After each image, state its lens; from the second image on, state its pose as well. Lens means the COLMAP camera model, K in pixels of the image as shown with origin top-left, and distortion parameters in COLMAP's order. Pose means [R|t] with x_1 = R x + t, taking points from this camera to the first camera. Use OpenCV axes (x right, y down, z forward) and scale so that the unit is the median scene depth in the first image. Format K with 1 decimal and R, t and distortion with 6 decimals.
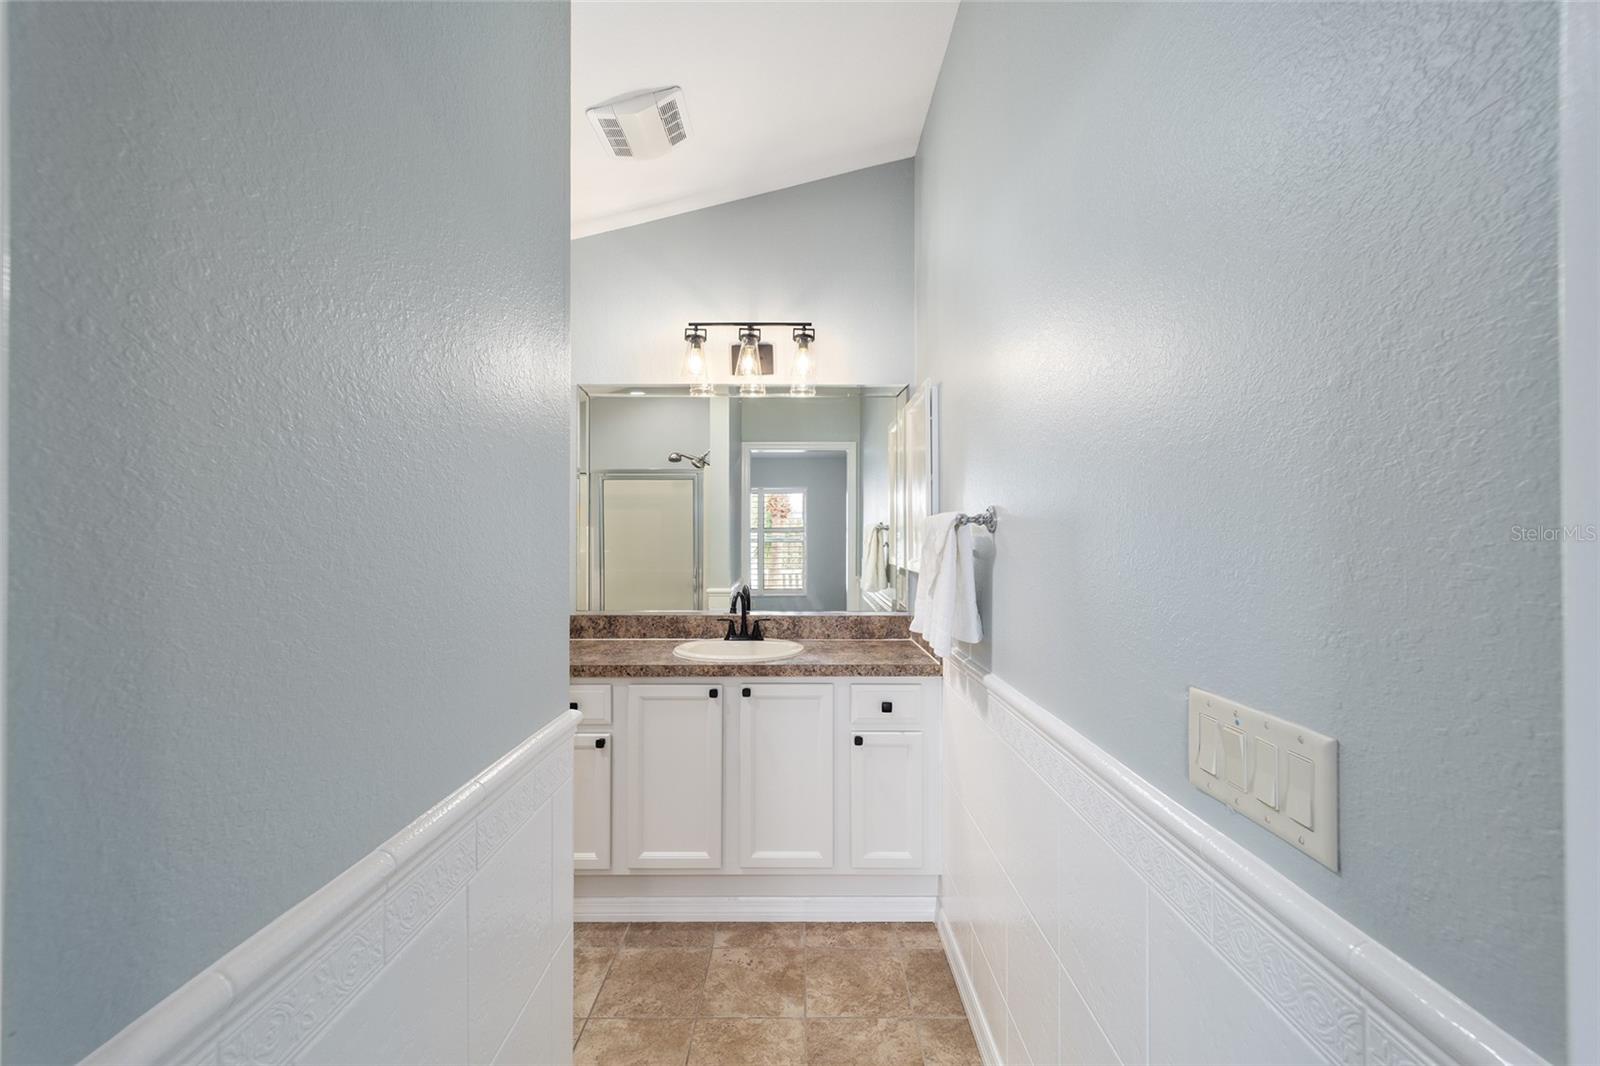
lens RADIAL K [[637.2, 0, 800.5], [0, 637.2, 534.0], [0, 0, 1]] dist [-0.002435, -0.000302]
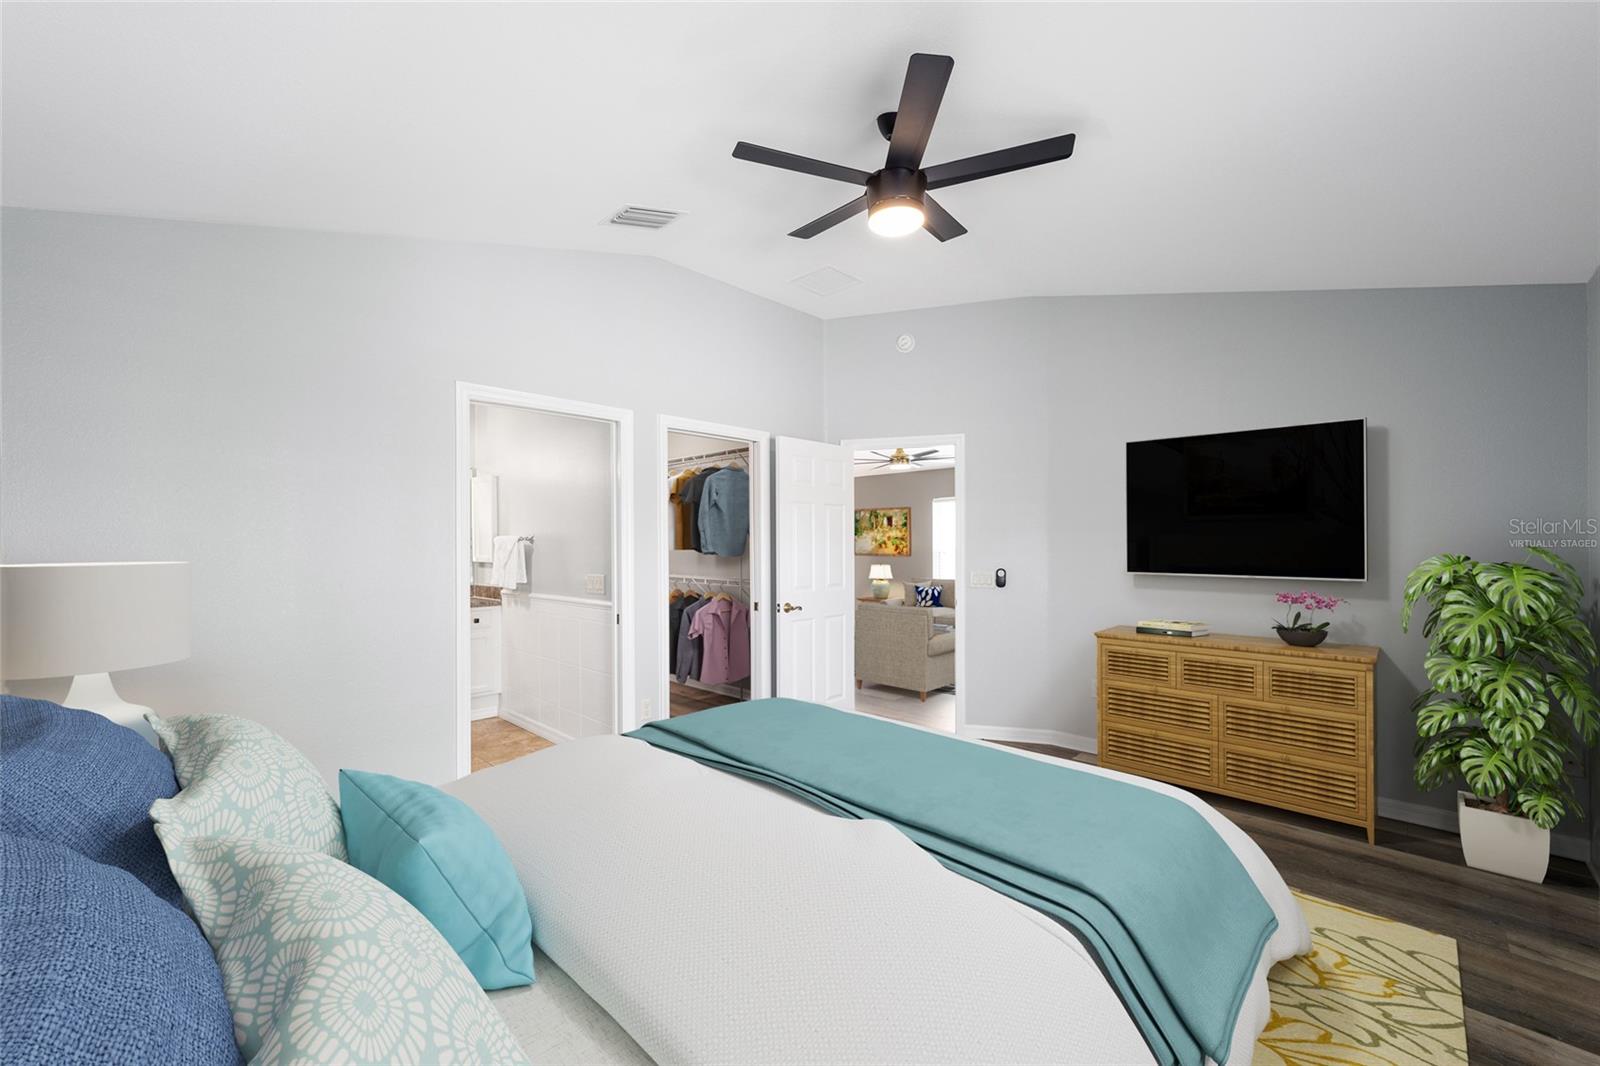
lens RADIAL K [[637.2, 0, 795.3], [0, 637.2, 537.6], [0, 0, 1]] dist [-0.002435, -0.000302]
pose [[0.697348, -0.001569, 0.716731, -0.802134], [0.003626, 0.999993, -0.001339, -0.017940], [-0.716723, 0.003533, 0.697349, -1.598664]]
